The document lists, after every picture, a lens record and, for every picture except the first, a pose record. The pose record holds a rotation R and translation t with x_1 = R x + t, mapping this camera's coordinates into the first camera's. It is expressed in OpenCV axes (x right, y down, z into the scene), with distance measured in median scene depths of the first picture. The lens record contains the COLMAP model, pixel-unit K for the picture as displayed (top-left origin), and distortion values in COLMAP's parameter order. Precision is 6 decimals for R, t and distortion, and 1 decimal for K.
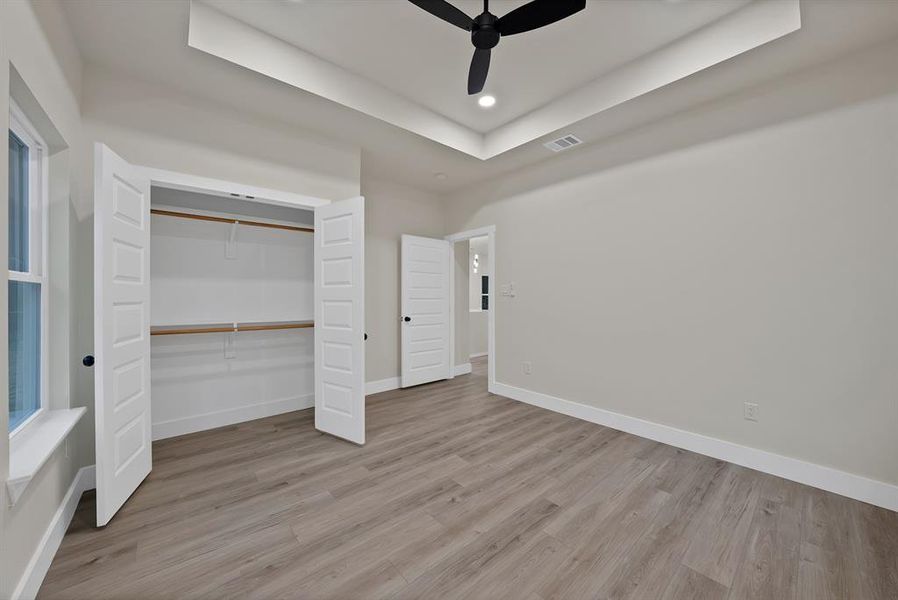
lens RADIAL K [[339.4, 0, 449.0], [0, 339.4, 300.0], [0, 0, 1]] dist [-0.000859, 0.000016]
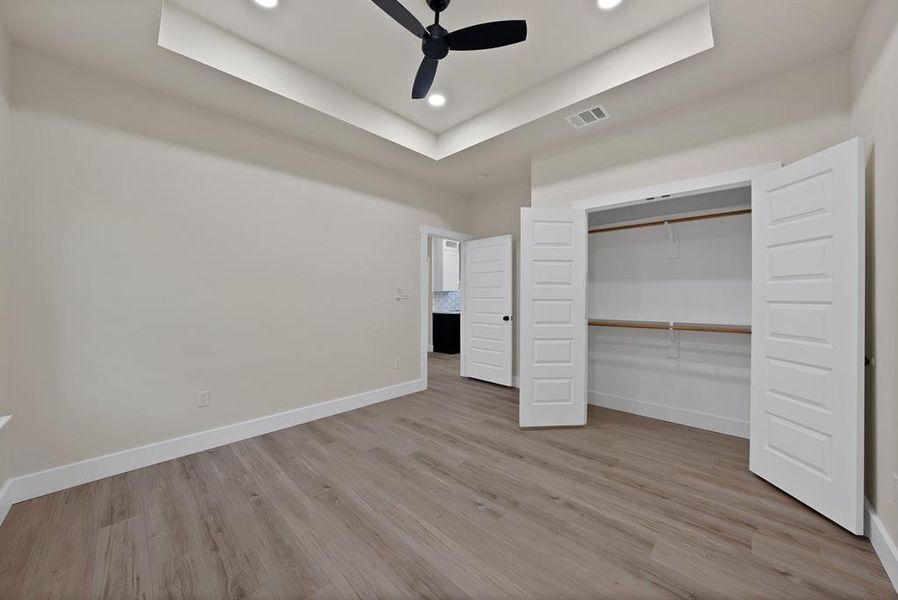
lens RADIAL K [[326.3, 0, 442.2], [0, 326.3, 301.5], [0, 0, 1]] dist [-0.015584, 0.000198]
pose [[0.118887, 0.016597, -0.992769, 0.251313], [-0.008707, 0.999839, 0.015672, -0.002593], [0.992870, 0.006781, 0.119012, 0.214139]]
